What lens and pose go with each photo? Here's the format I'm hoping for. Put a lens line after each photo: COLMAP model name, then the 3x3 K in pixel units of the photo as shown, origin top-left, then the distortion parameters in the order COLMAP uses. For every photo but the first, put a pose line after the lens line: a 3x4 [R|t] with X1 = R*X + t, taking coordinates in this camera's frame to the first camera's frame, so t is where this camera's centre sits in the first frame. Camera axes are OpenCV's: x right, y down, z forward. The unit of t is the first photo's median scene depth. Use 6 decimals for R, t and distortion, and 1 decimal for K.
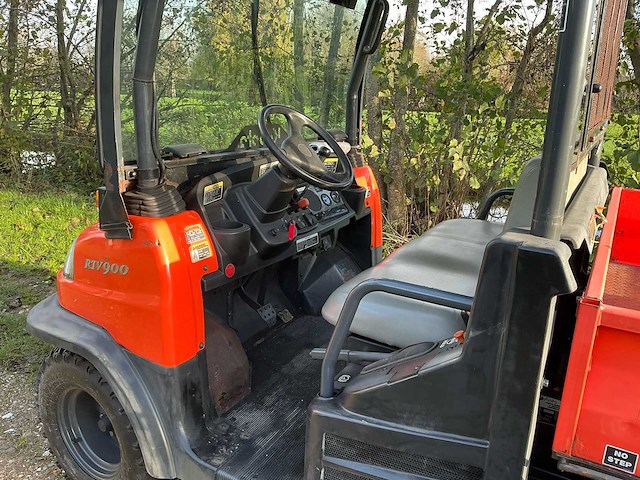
lens RADIAL K [[525.7, 0, 321.6], [0, 525.7, 238.3], [0, 0, 1]] dist [0.105522, -0.219909]
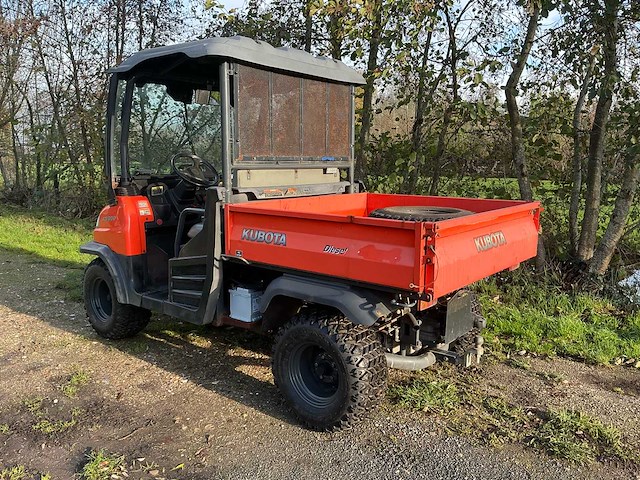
lens RADIAL K [[525.7, 0, 321.6], [0, 525.7, 238.3], [0, 0, 1]] dist [0.105522, -0.219909]
pose [[0.986693, -0.006759, -0.162454, 0.929744], [-0.014514, 0.991486, -0.129405, 0.433729], [0.161946, 0.130041, 0.978194, -1.186413]]
